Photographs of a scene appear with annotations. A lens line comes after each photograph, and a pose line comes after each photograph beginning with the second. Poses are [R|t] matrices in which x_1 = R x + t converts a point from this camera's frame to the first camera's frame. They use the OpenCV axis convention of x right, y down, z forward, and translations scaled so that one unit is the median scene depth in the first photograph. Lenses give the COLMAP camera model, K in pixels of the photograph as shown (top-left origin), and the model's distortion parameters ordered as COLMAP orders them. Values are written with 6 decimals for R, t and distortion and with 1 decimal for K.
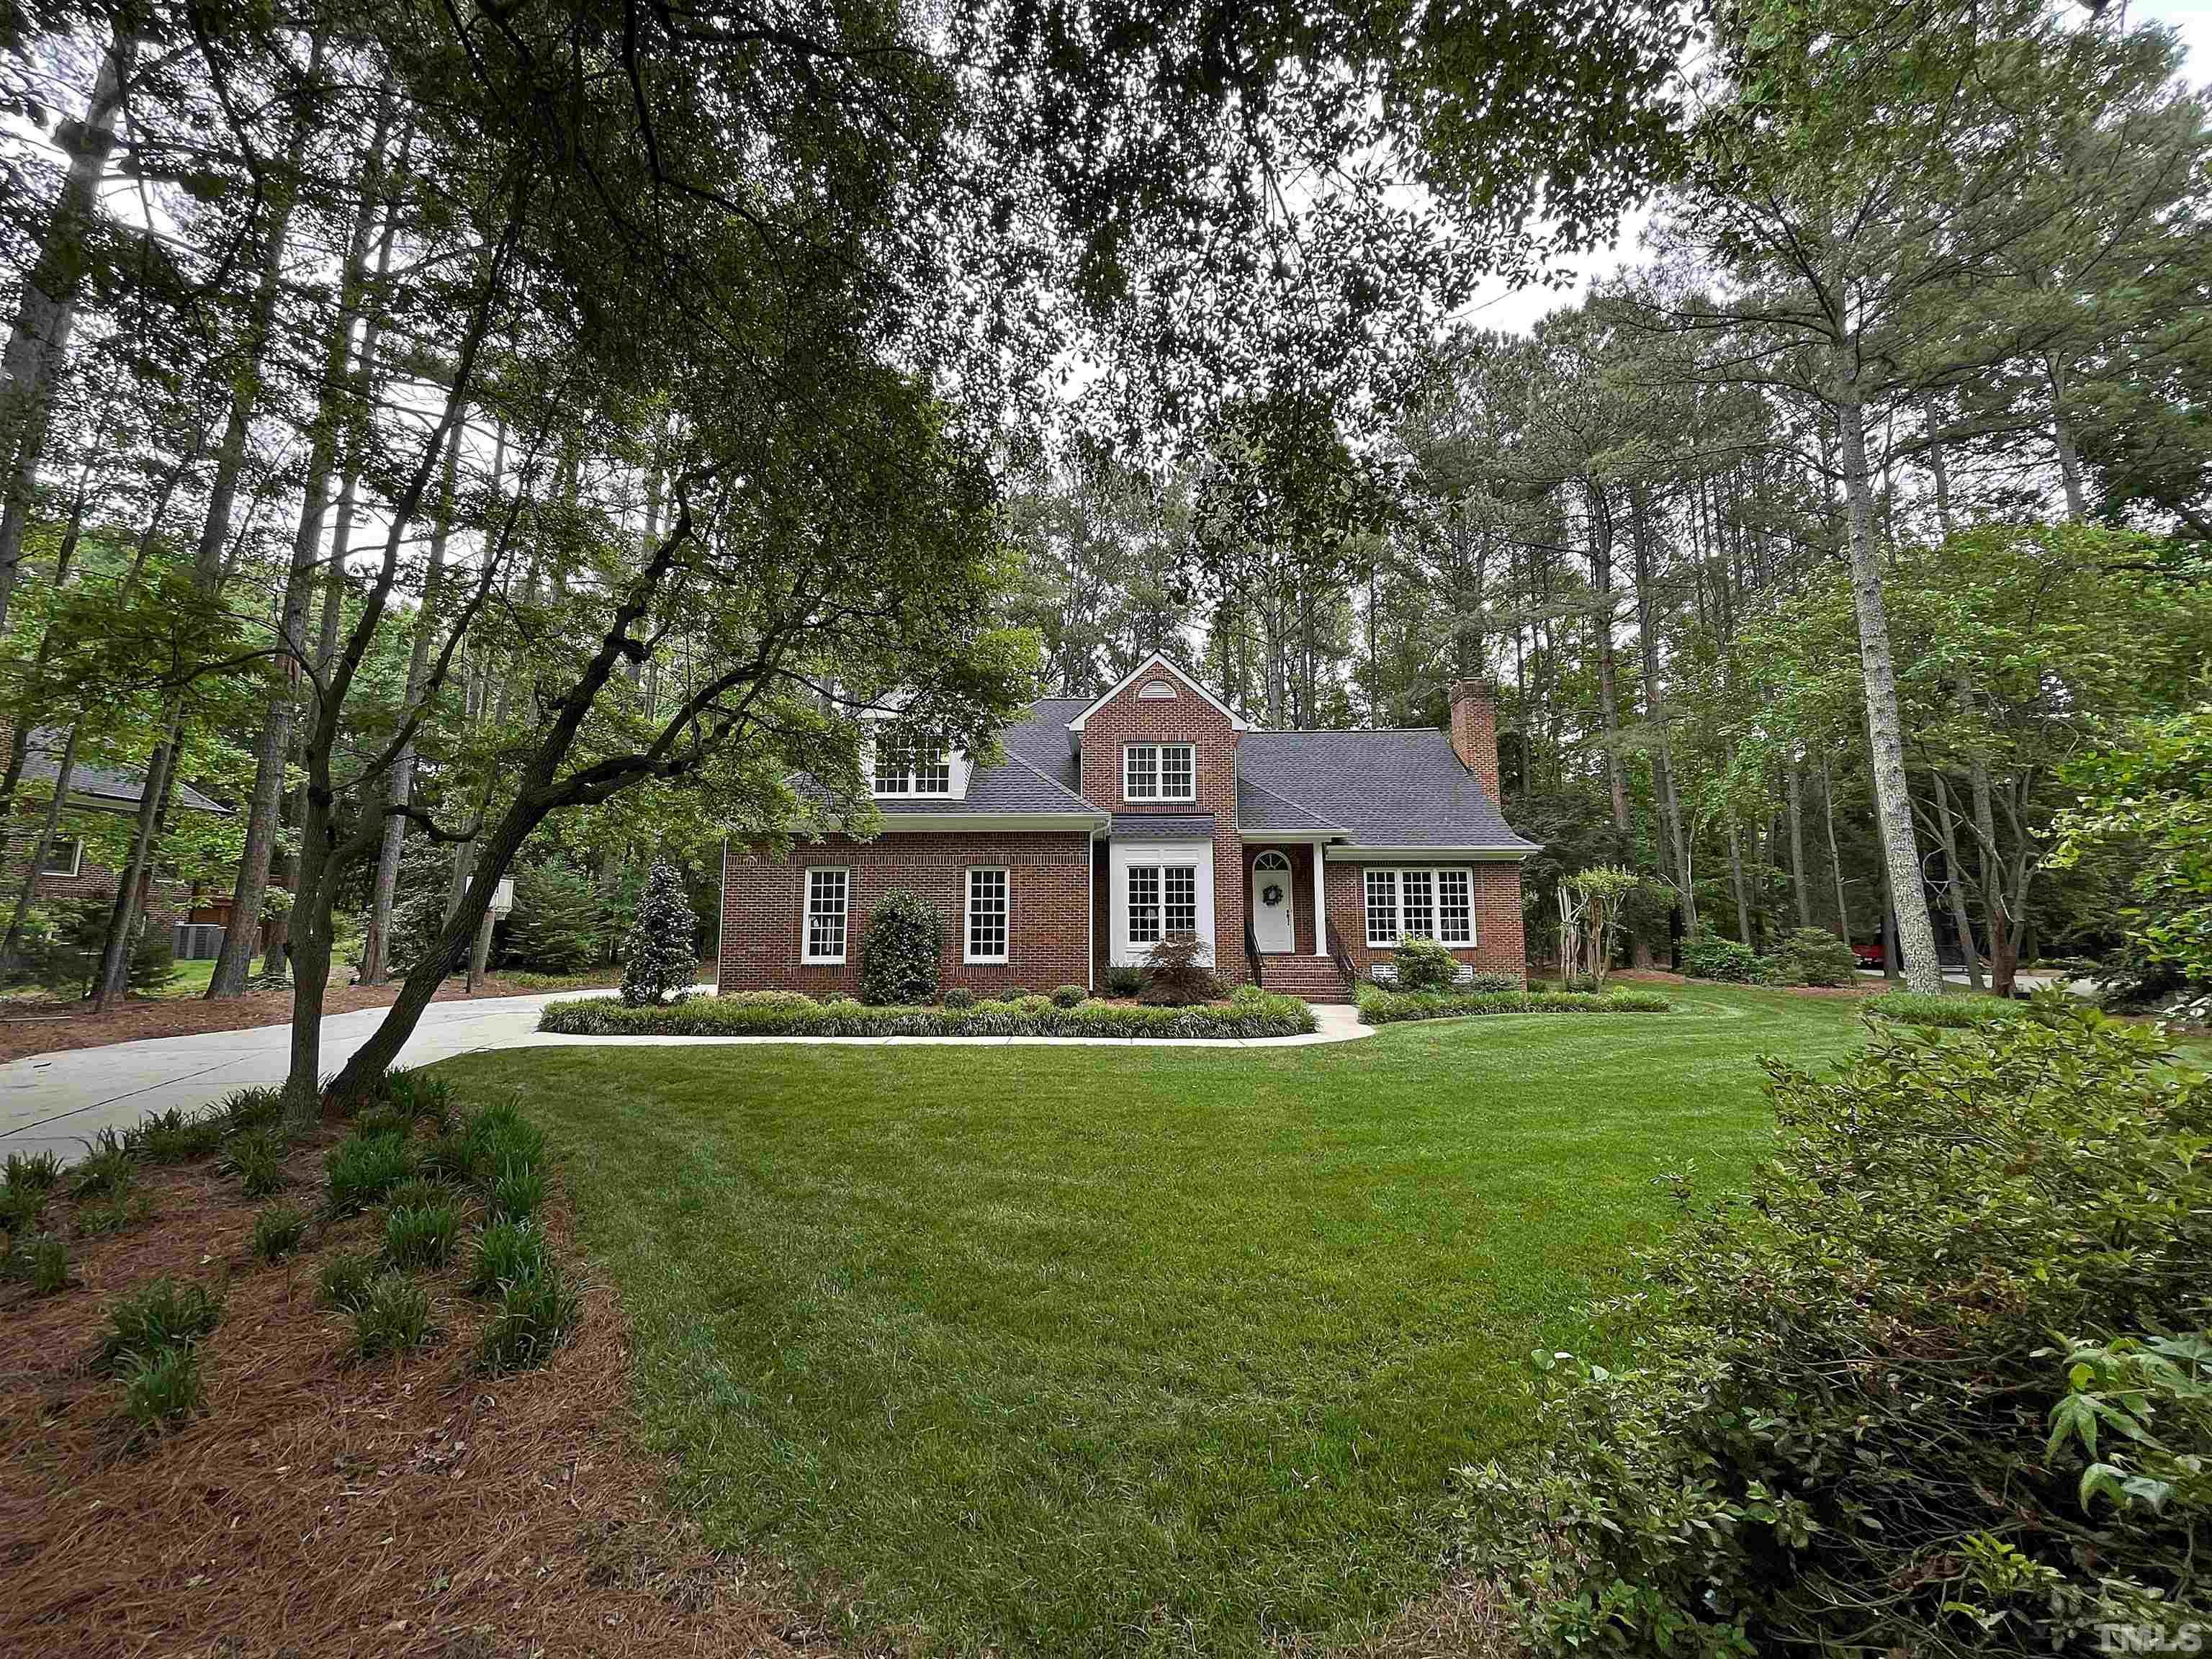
lens RADIAL K [[905.1, 0, 1097.3], [0, 905.1, 814.1], [0, 0, 1]] dist [-0.003244, -0.001448]
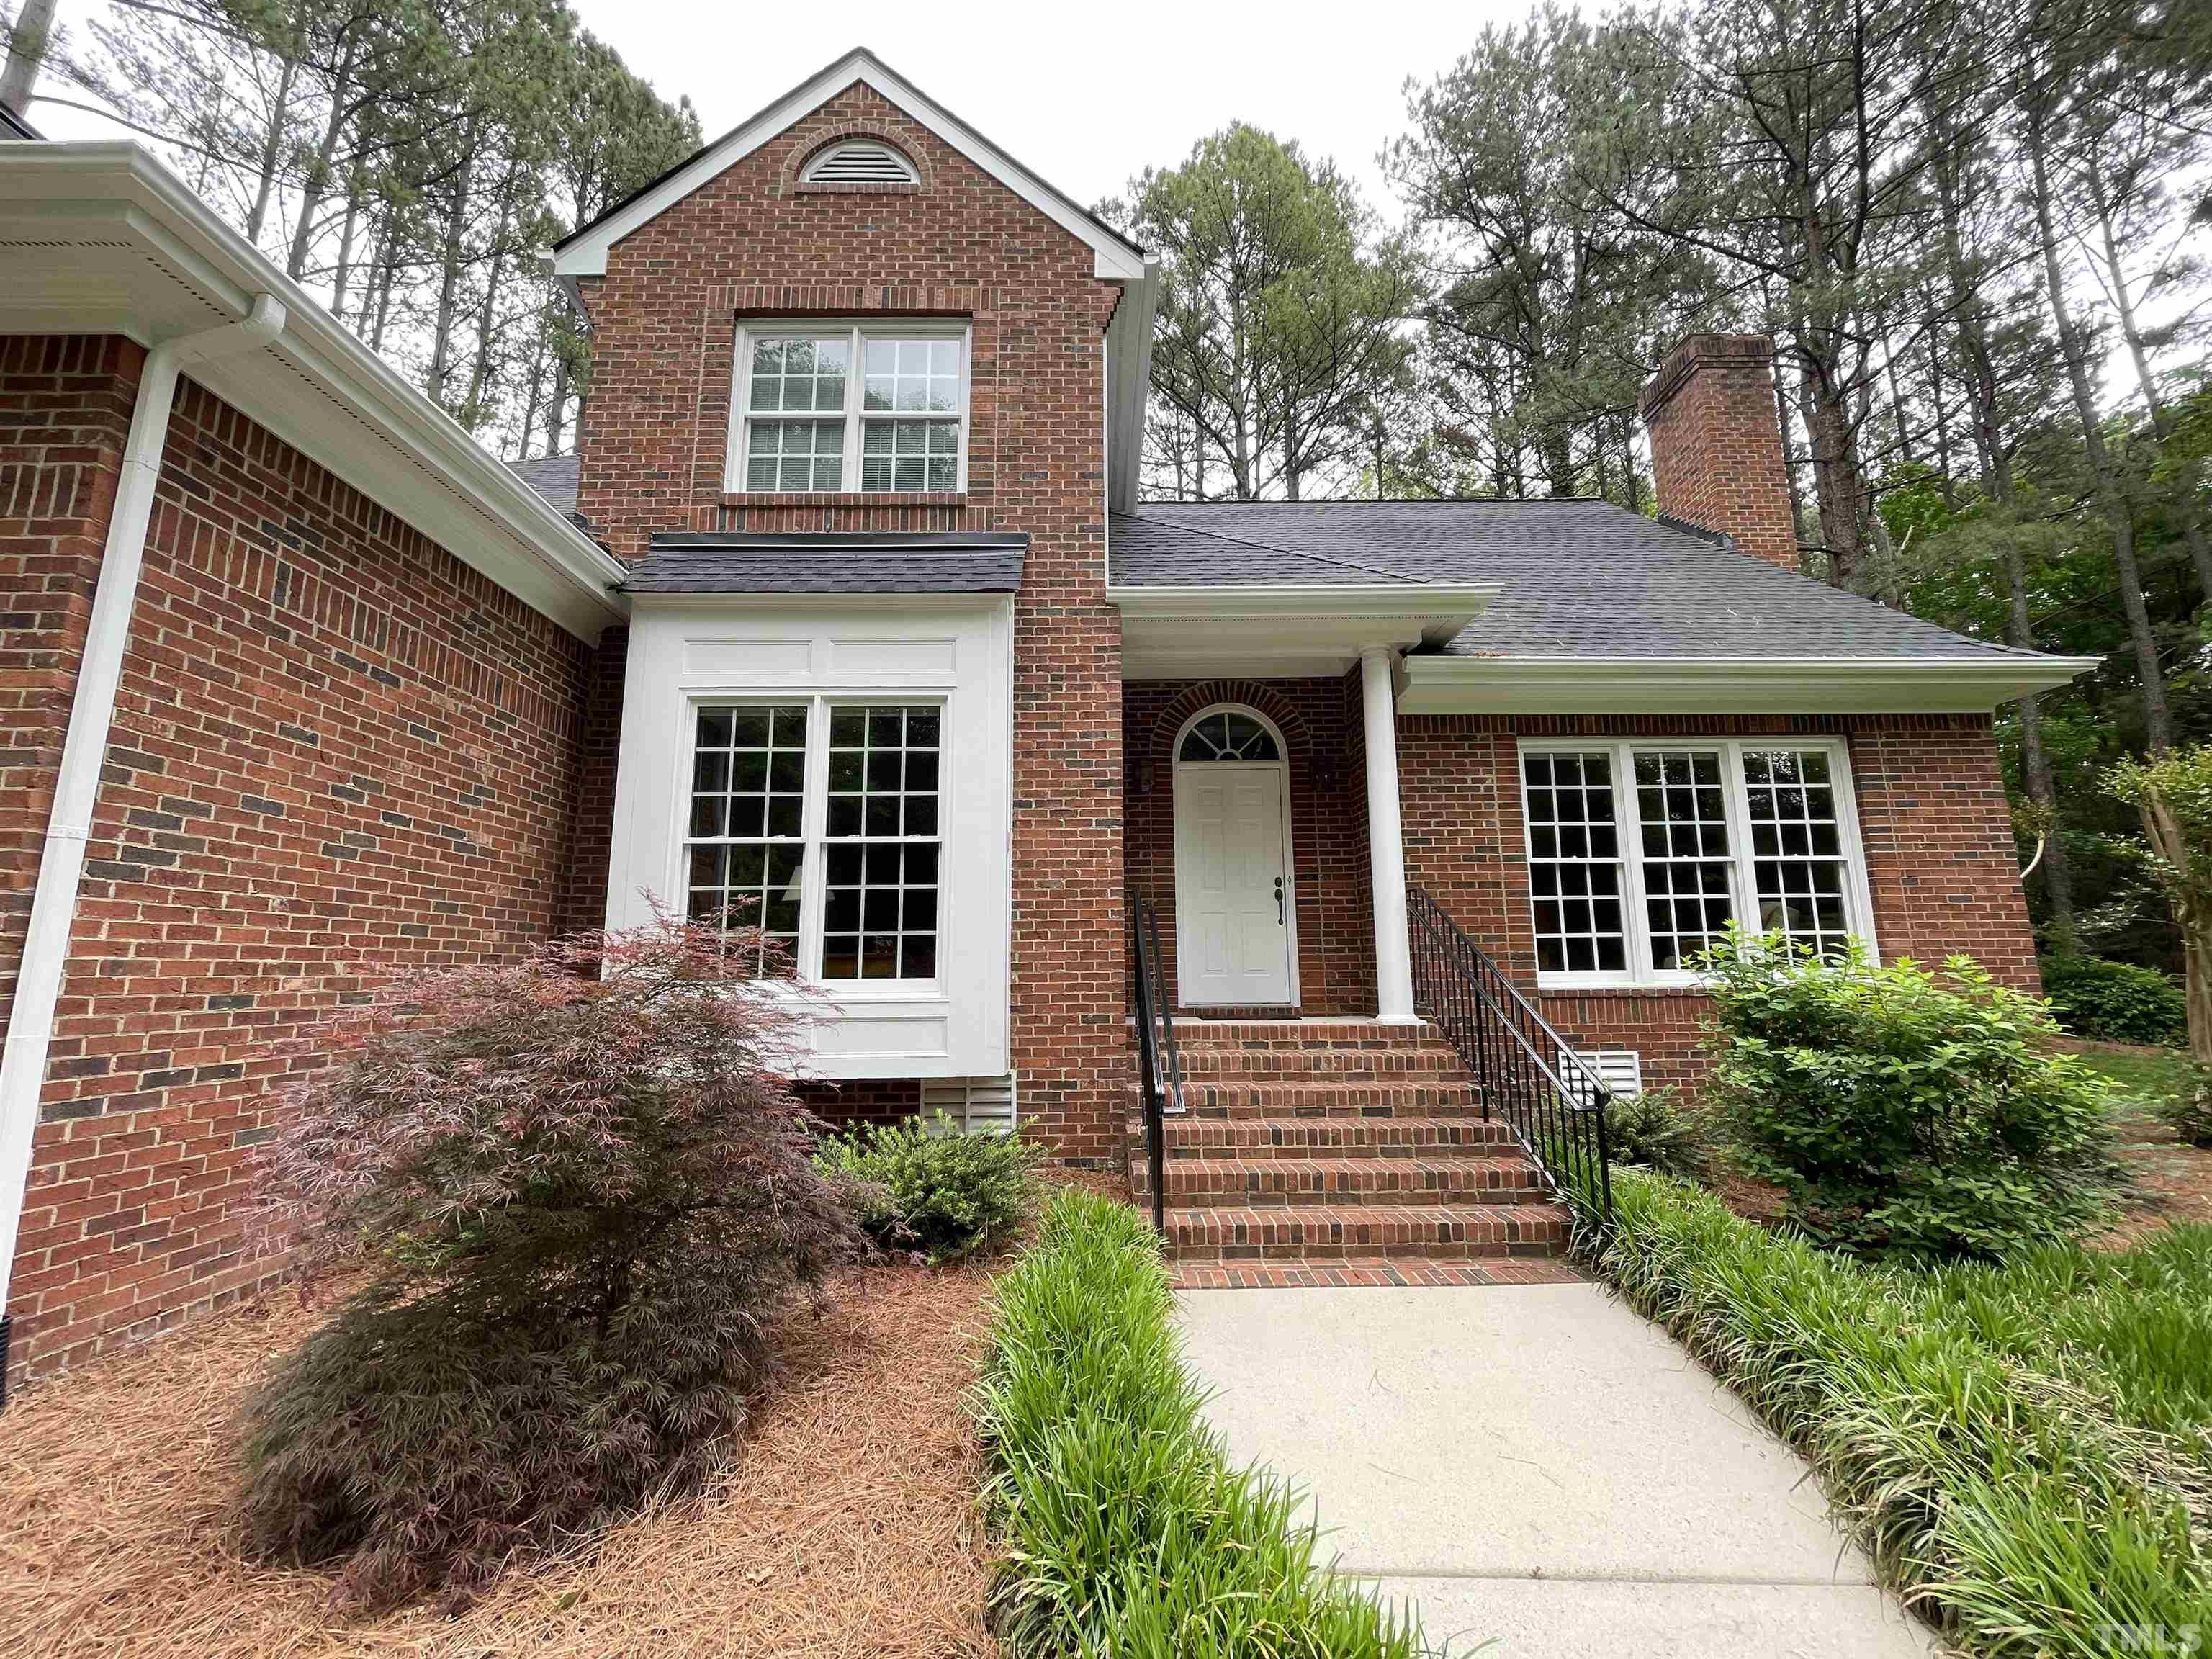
lens RADIAL K [[905.1, 0, 1109.1], [0, 905.1, 824.9], [0, 0, 1]] dist [-0.003244, -0.001448]
pose [[0.999403, -0.003637, 0.034355, 0.143514], [0.004380, 0.999757, -0.021582, 0.097684], [-0.034269, 0.021720, 0.999177, 0.702237]]
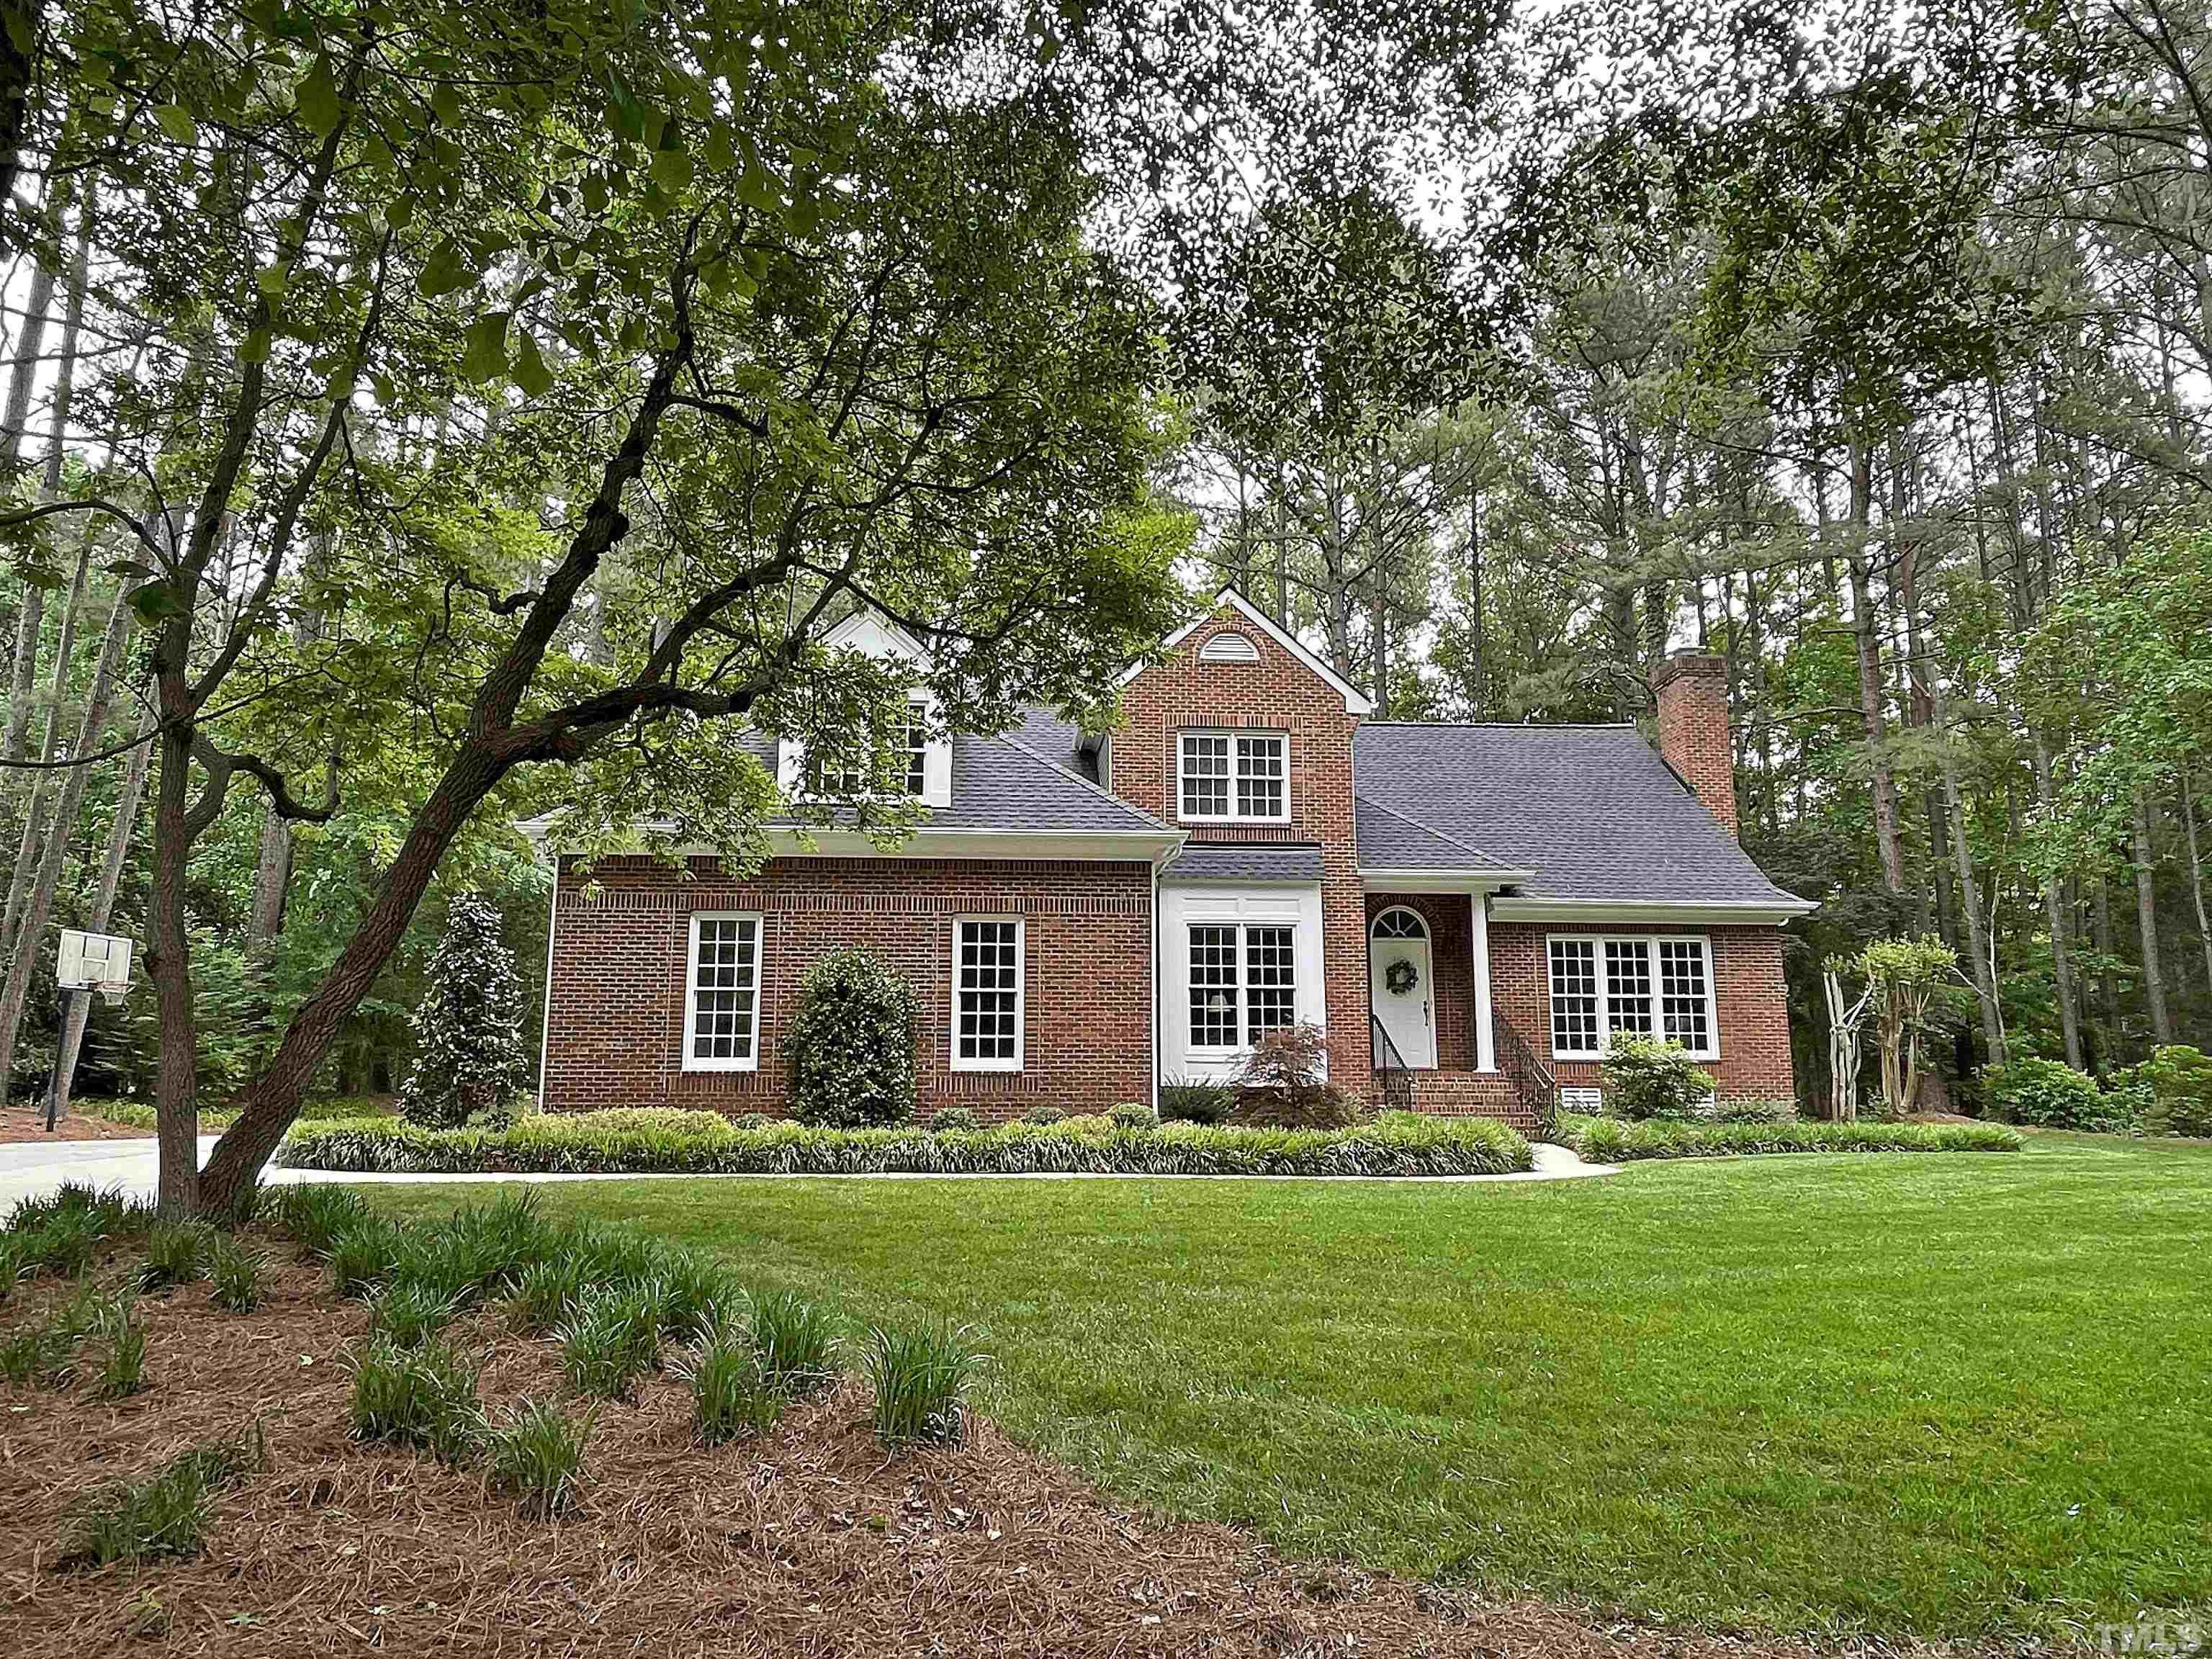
lens RADIAL K [[1533.0, 0, 1090.1], [0, 1533.0, 815.1], [0, 0, 1]] dist [0.002201, -0.003114]
pose [[0.995743, 0.018865, 0.090217, -0.125641], [-0.014519, 0.998713, -0.048596, 0.033560], [-0.091017, 0.047079, 0.994736, -0.046671]]
